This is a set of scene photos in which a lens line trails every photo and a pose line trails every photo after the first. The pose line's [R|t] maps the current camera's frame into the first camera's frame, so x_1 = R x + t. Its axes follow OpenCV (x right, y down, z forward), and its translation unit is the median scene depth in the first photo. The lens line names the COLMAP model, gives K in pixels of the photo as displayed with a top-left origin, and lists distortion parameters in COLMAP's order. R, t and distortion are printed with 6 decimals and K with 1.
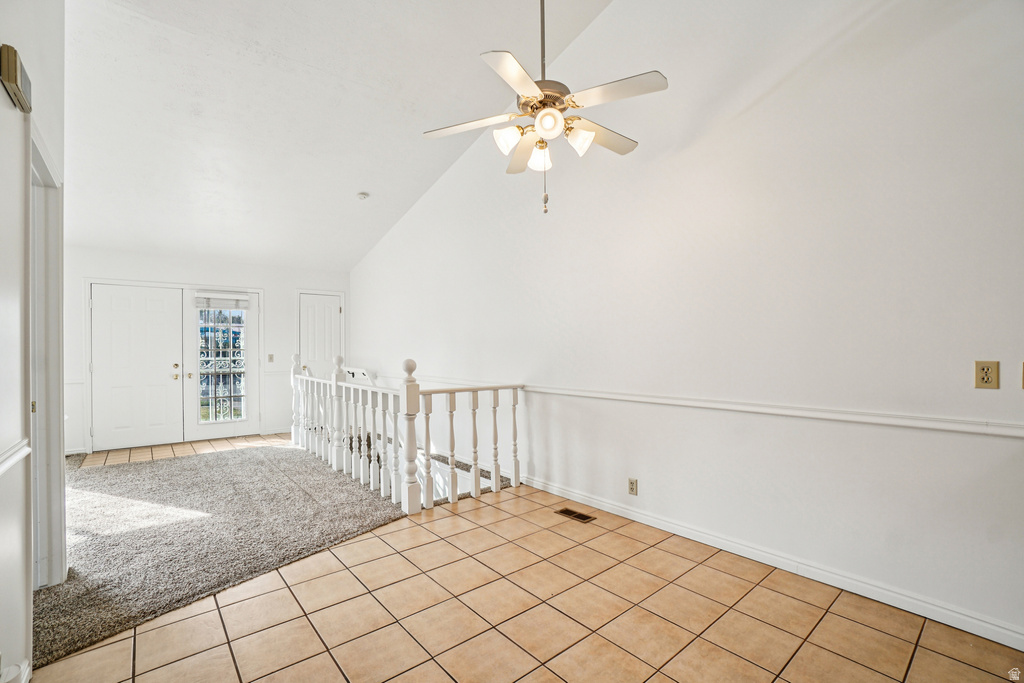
lens RADIAL K [[448.7, 0, 522.1], [0, 448.7, 347.1], [0, 0, 1]] dist [-0.031044, 0.004746]
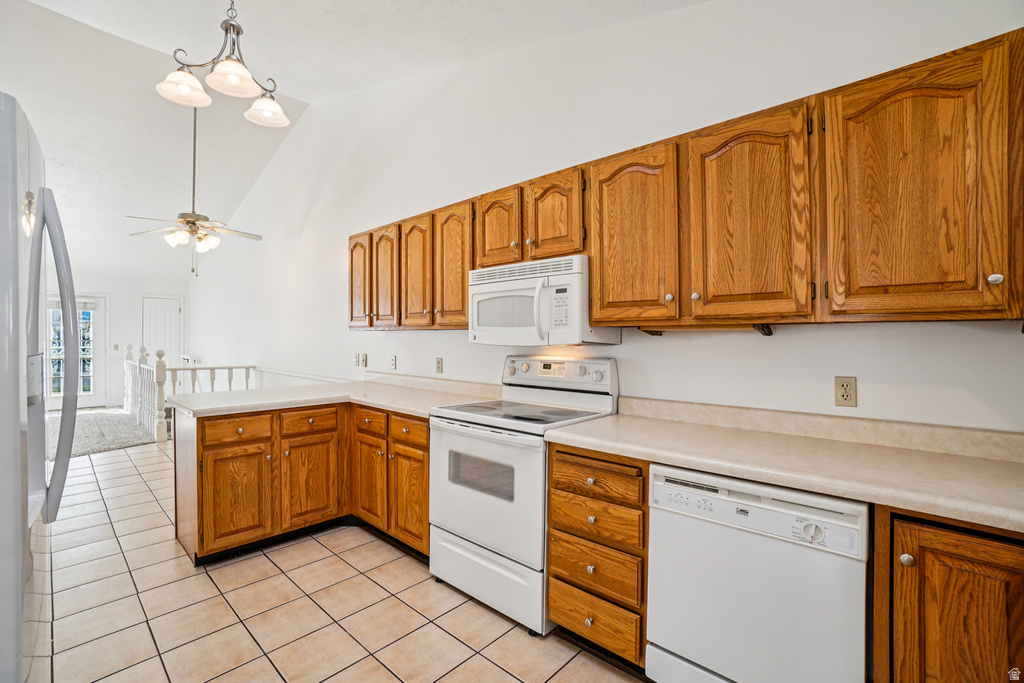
lens RADIAL K [[448.7, 0, 509.0], [0, 448.7, 340.3], [0, 0, 1]] dist [-0.031044, 0.004746]
pose [[0.994509, 0.010721, 0.104103, 0.466399], [-0.011246, 0.999927, 0.004451, -0.015319], [-0.104048, -0.005597, 0.994557, -0.413001]]
